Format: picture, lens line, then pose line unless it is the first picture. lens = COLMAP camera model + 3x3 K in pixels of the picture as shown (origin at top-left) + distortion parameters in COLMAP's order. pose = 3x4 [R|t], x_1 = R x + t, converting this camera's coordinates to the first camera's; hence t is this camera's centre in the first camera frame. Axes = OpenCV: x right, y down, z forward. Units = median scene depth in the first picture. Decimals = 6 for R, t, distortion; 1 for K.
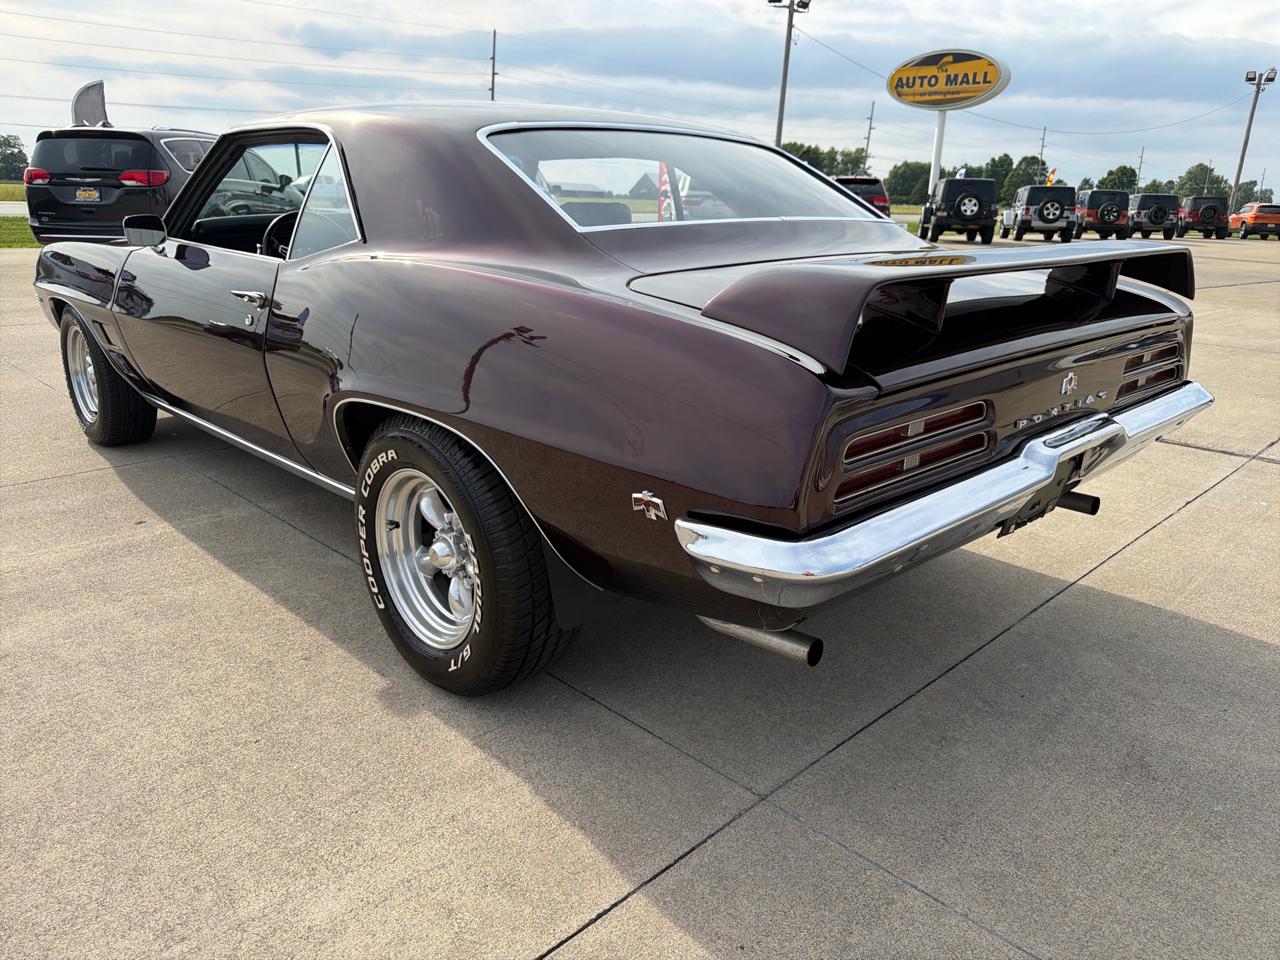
lens RADIAL K [[911.5, 0, 636.4], [0, 911.5, 485.7], [0, 0, 1]] dist [0.009710, -0.013908]
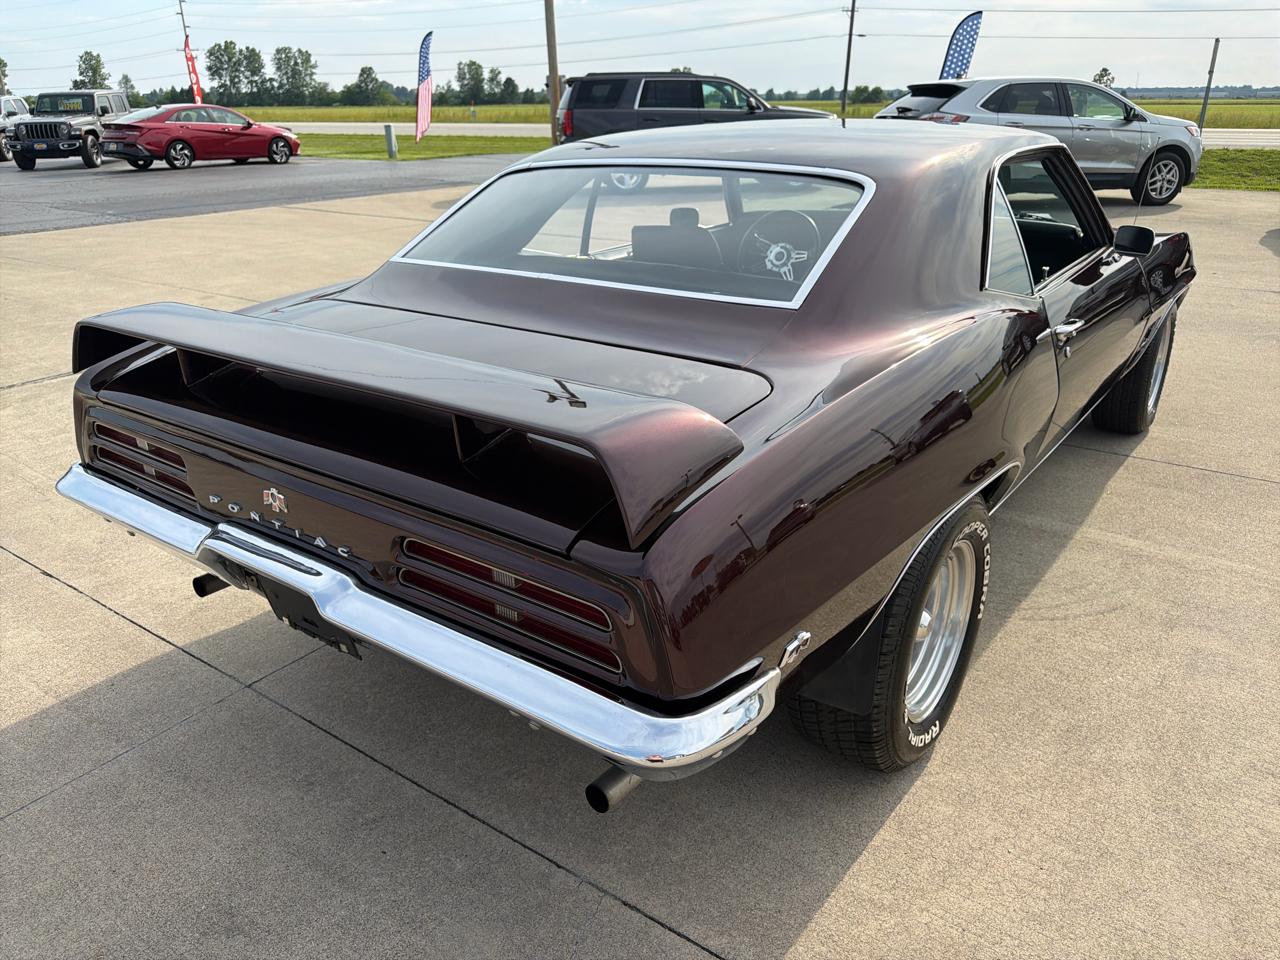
lens RADIAL K [[914.0, 0, 640.0], [0, 914.0, 485.7], [0, 0, 1]] dist [0.002373, -0.008583]
pose [[0.168705, 0.353955, -0.919921, 0.084203], [-0.285046, 0.910940, 0.298224, -0.030675], [0.943550, 0.211908, 0.254573, 0.069054]]
